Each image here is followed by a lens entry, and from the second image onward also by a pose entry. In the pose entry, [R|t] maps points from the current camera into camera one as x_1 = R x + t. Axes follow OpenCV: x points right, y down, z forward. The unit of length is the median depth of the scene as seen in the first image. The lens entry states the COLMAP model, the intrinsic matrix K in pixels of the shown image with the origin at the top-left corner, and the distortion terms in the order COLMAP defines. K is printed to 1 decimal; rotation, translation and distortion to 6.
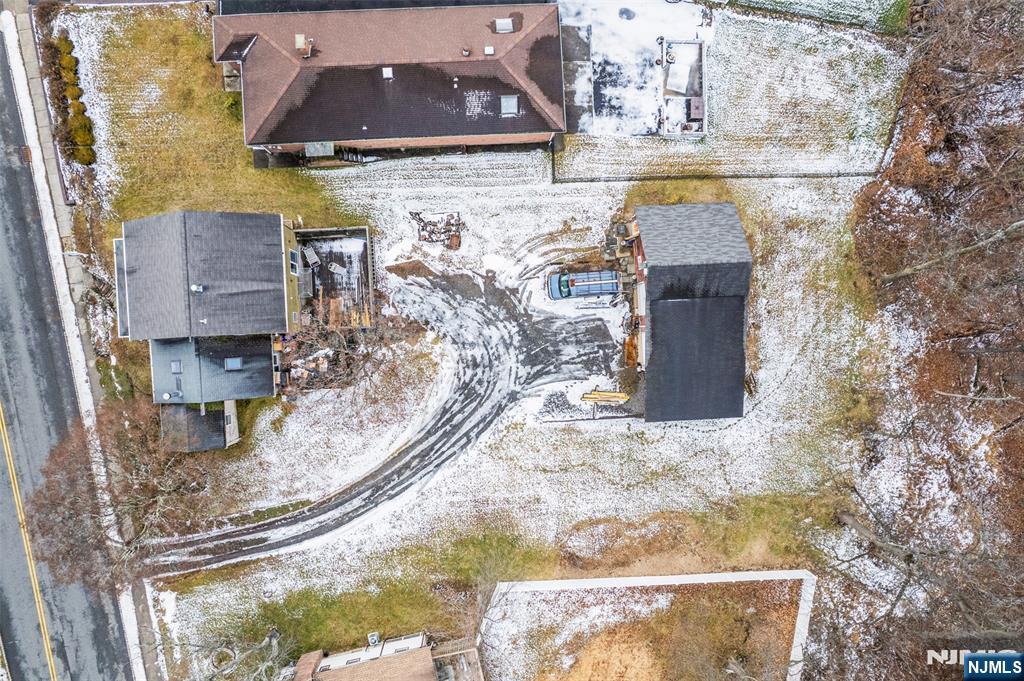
lens RADIAL K [[655.8, 0, 512.0], [0, 655.8, 340.5], [0, 0, 1]] dist [-0.079441, 0.075482]
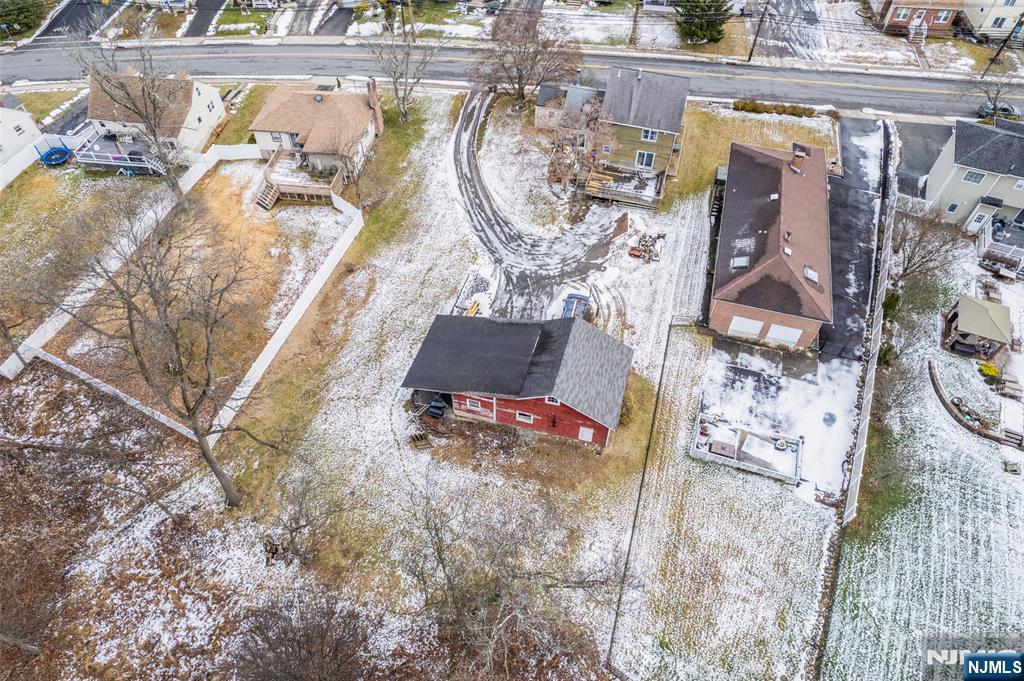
lens RADIAL K [[655.8, 0, 512.0], [0, 655.8, 340.5], [0, 0, 1]] dist [-0.079441, 0.075482]
pose [[-0.329423, 0.696153, -0.637849, 0.865168], [-0.943908, -0.259091, 0.204716, -0.221846], [-0.022748, 0.669509, 0.742455, 0.208435]]
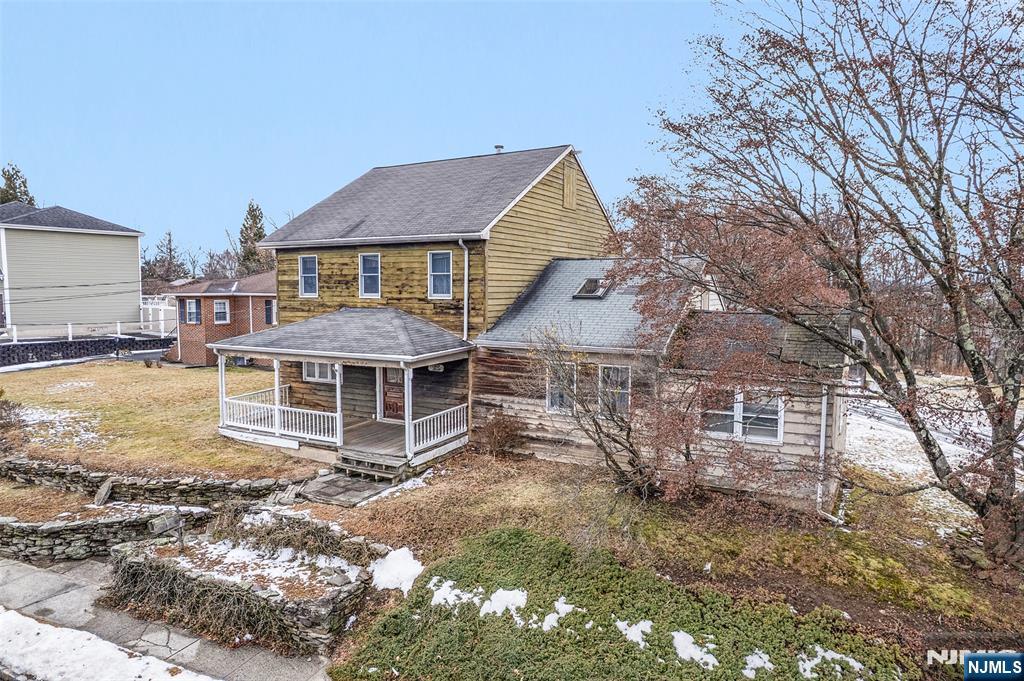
lens RADIAL K [[655.8, 0, 512.0], [0, 655.8, 340.5], [0, 0, 1]] dist [-0.079441, 0.075482]
pose [[0.532570, -0.116813, 0.838286, -0.758000], [0.845998, 0.043495, -0.531409, 0.178216], [0.025614, 0.992201, 0.121987, 0.858402]]
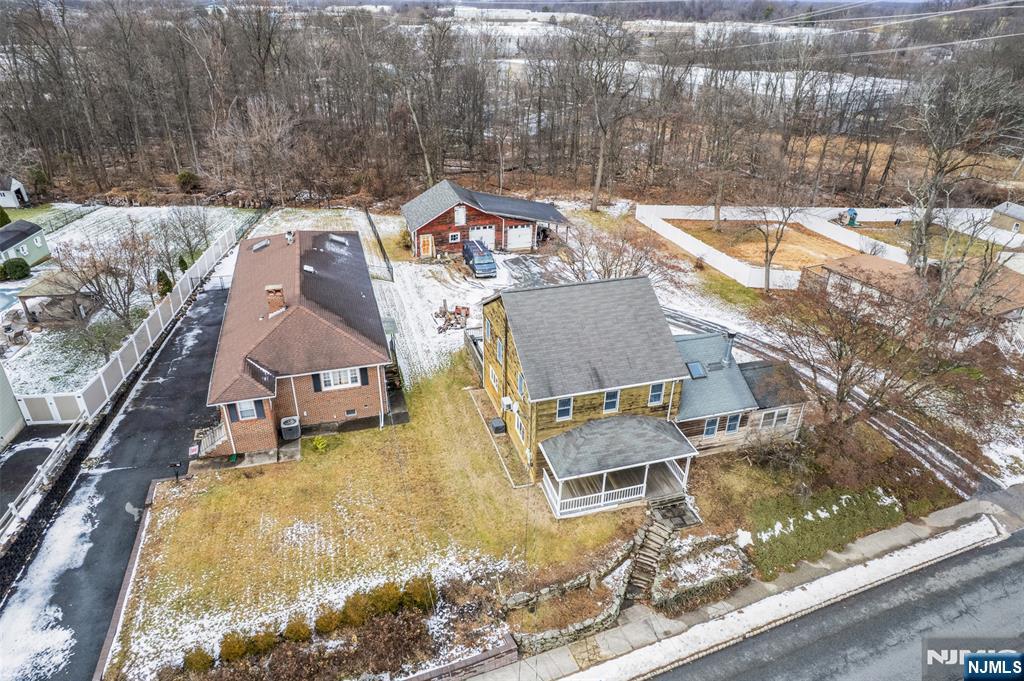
lens RADIAL K [[655.8, 0, 512.0], [0, 655.8, 340.5], [0, 0, 1]] dist [-0.079441, 0.075482]
pose [[-0.227554, -0.507866, 0.830838, -0.952487], [0.973546, -0.100557, 0.205172, -0.282921], [-0.020653, 0.855547, 0.517313, 0.505710]]
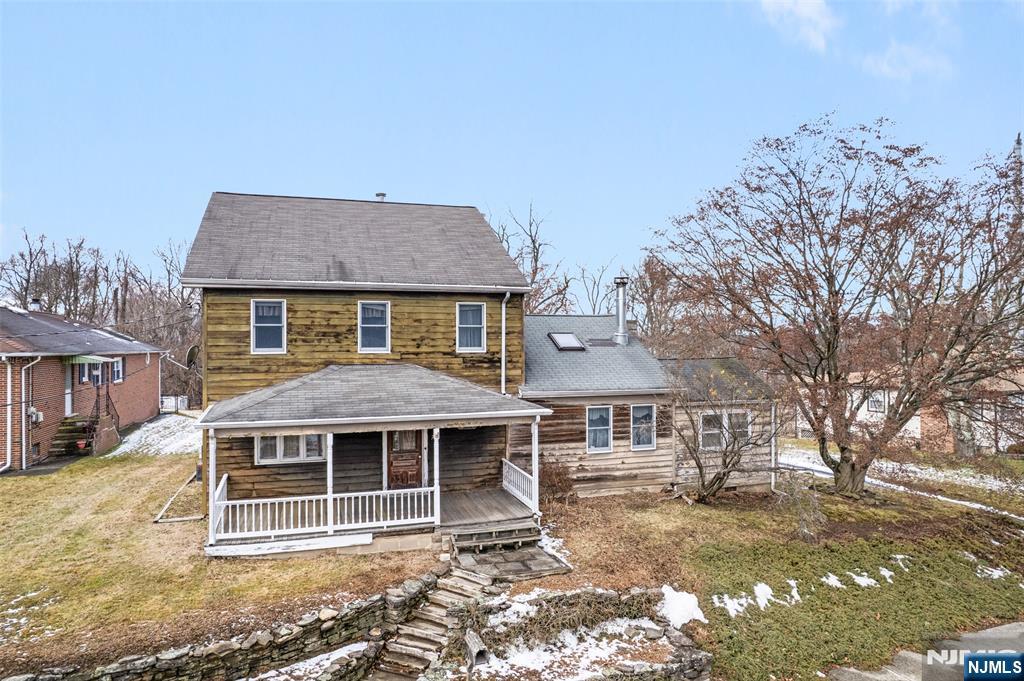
lens RADIAL K [[655.8, 0, 512.0], [0, 655.8, 340.5], [0, 0, 1]] dist [-0.079441, 0.075482]
pose [[-0.264115, -0.041465, 0.963599, -0.807285], [0.964464, -0.003881, 0.264185, -0.093236], [-0.007214, 0.999132, 0.041017, 0.858096]]
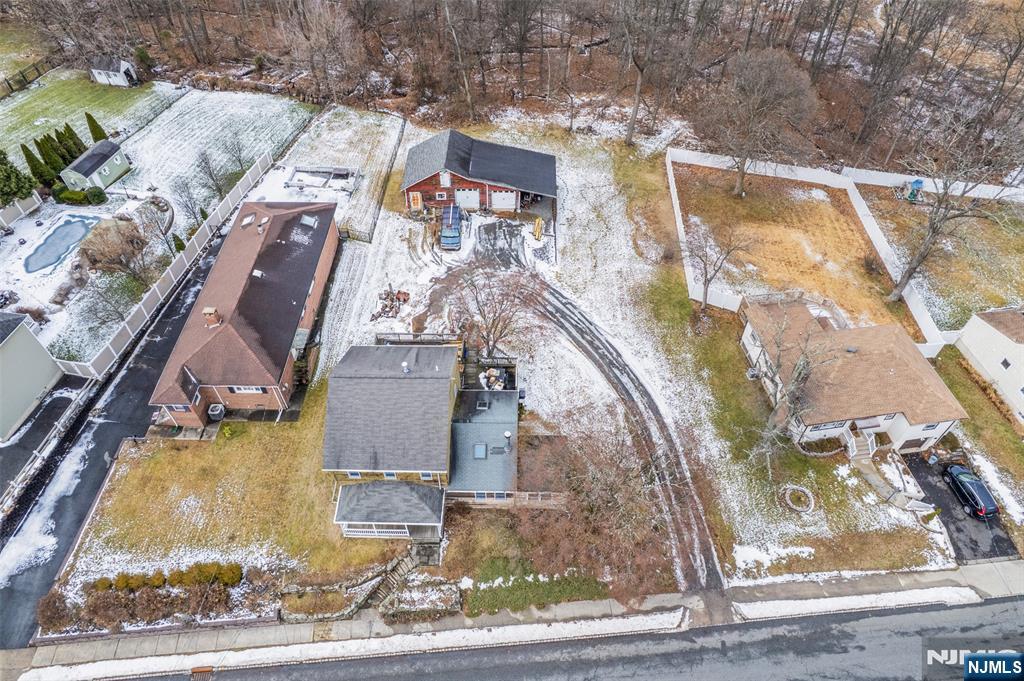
lens RADIAL K [[655.8, 0, 512.0], [0, 655.8, 340.5], [0, 0, 1]] dist [-0.079441, 0.075482]
pose [[0.071198, -0.777395, 0.624970, -0.875464], [0.997419, 0.049684, -0.051827, 0.114826], [0.009239, 0.627047, 0.778926, 0.113753]]
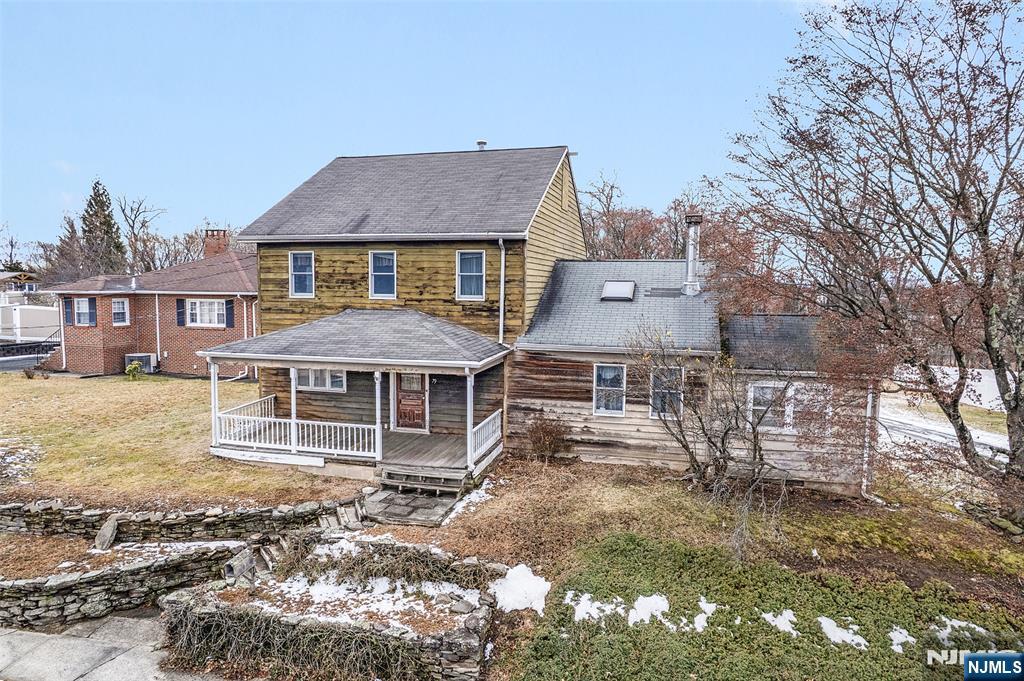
lens RADIAL K [[655.8, 0, 512.0], [0, 655.8, 340.5], [0, 0, 1]] dist [-0.079441, 0.075482]
pose [[0.308259, -0.126151, 0.942901, -0.791908], [0.951281, 0.034277, -0.306413, 0.087588], [0.006334, 0.991419, 0.130572, 0.854981]]
